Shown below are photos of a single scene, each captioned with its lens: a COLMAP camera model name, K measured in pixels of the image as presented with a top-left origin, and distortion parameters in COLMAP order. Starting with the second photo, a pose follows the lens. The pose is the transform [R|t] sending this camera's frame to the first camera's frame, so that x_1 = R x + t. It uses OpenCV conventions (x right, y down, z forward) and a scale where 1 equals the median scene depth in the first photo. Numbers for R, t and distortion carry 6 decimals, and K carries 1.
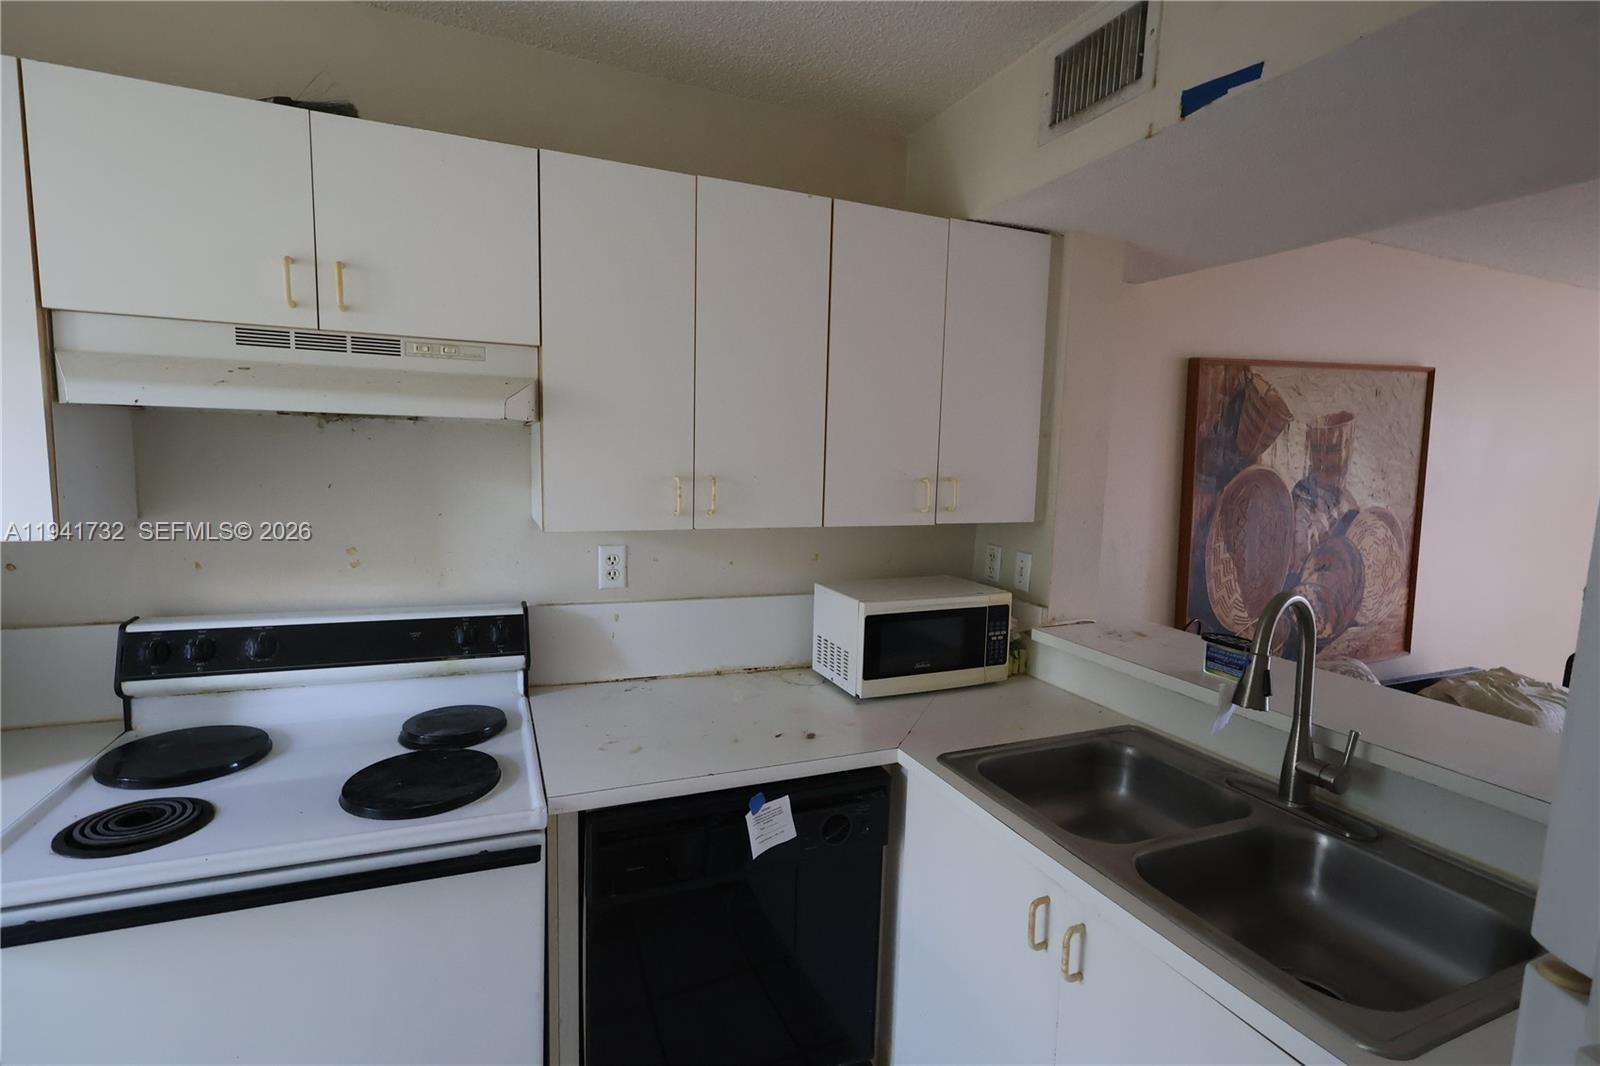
lens RADIAL K [[739.4, 0, 800.0], [0, 739.4, 533.0], [0, 0, 1]] dist [-0.005923, 0.000376]
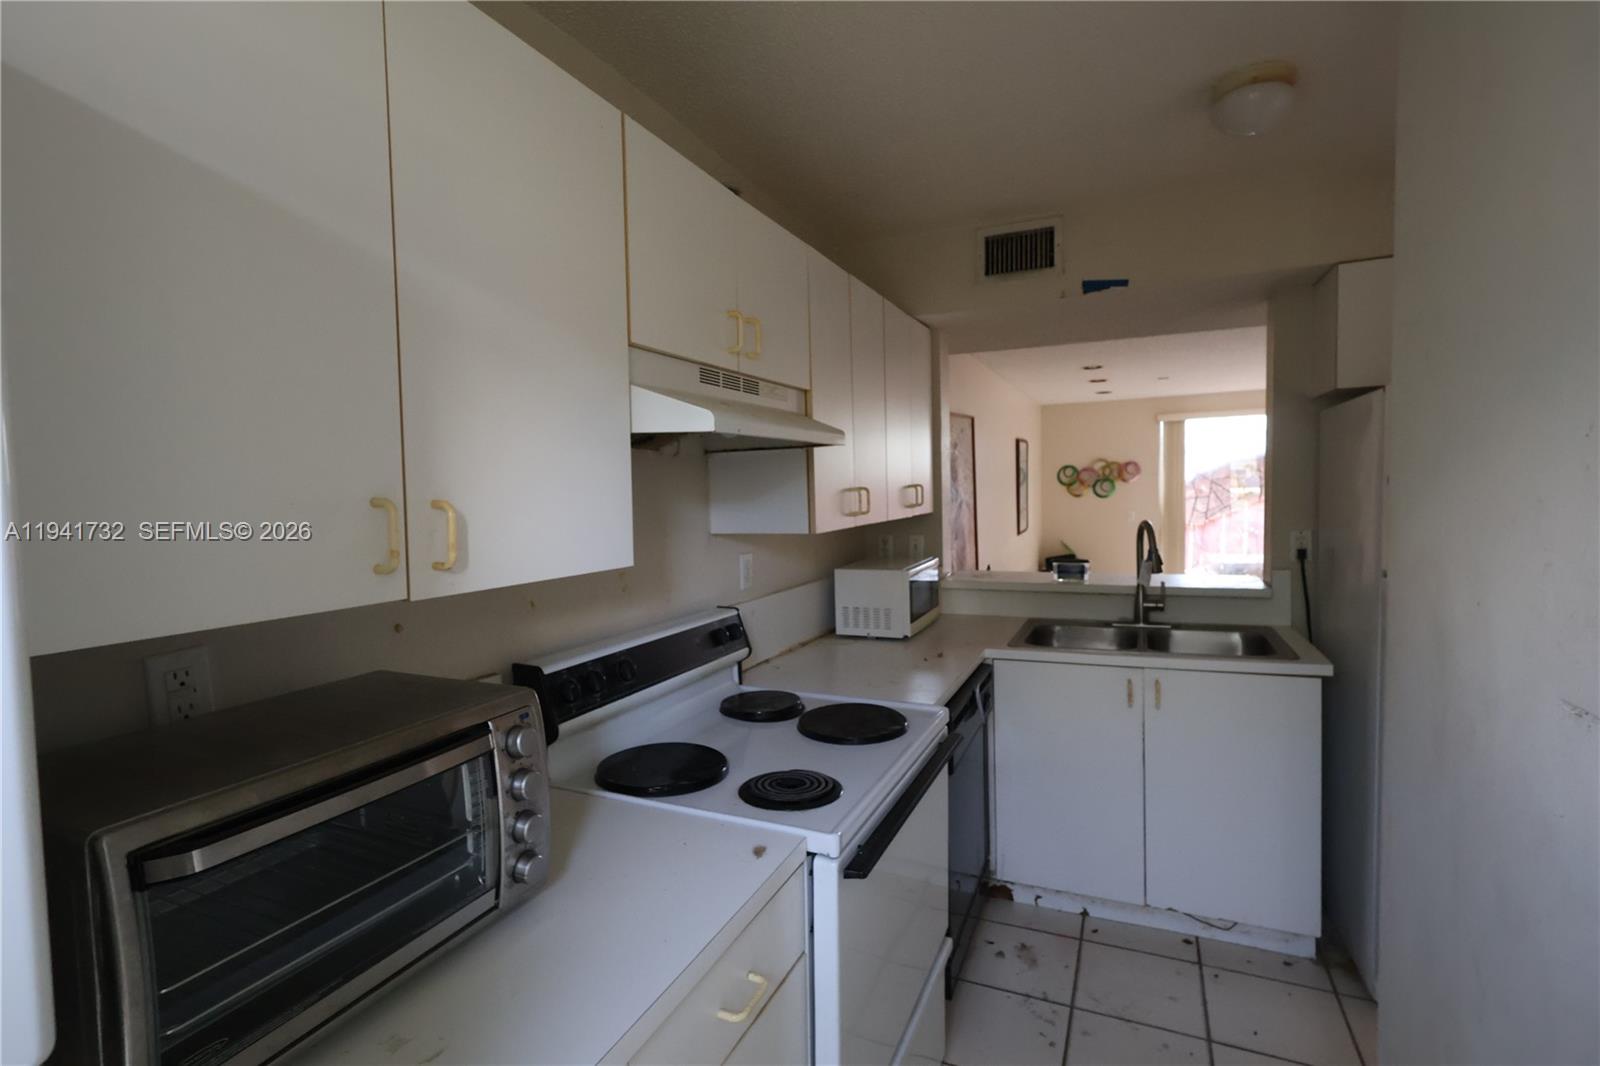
lens RADIAL K [[739.4, 0, 800.0], [0, 739.4, 533.0], [0, 0, 1]] dist [-0.005923, 0.000376]
pose [[0.731716, -0.089012, 0.675773, -1.015658], [0.122006, 0.992528, -0.001372, -0.002732], [-0.670601, 0.083452, 0.737109, 0.058389]]
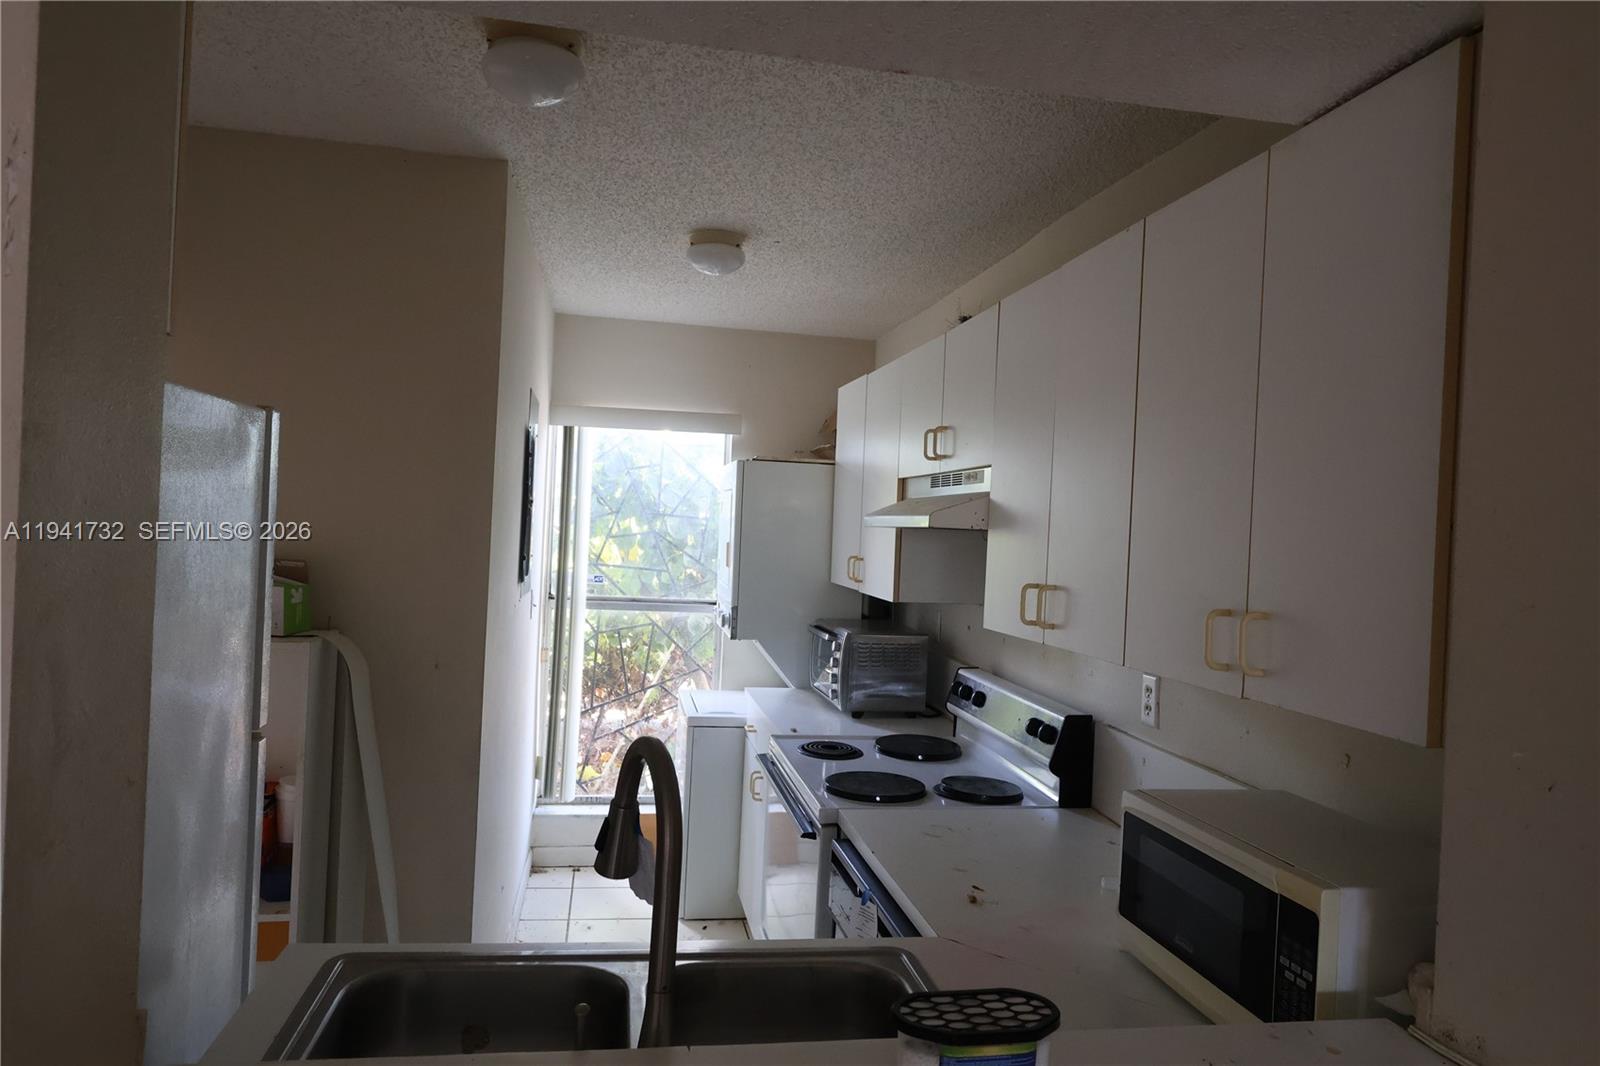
lens RADIAL K [[1035.0, 0, 800.0], [0, 1035.0, 533.0], [0, 0, 1]] dist [0.000148, -0.000065]
pose [[-0.209165, -0.031832, -0.977362, 1.009186], [-0.160253, 0.987074, 0.002148, -0.081780], [0.964660, 0.157074, -0.211562, 0.855027]]
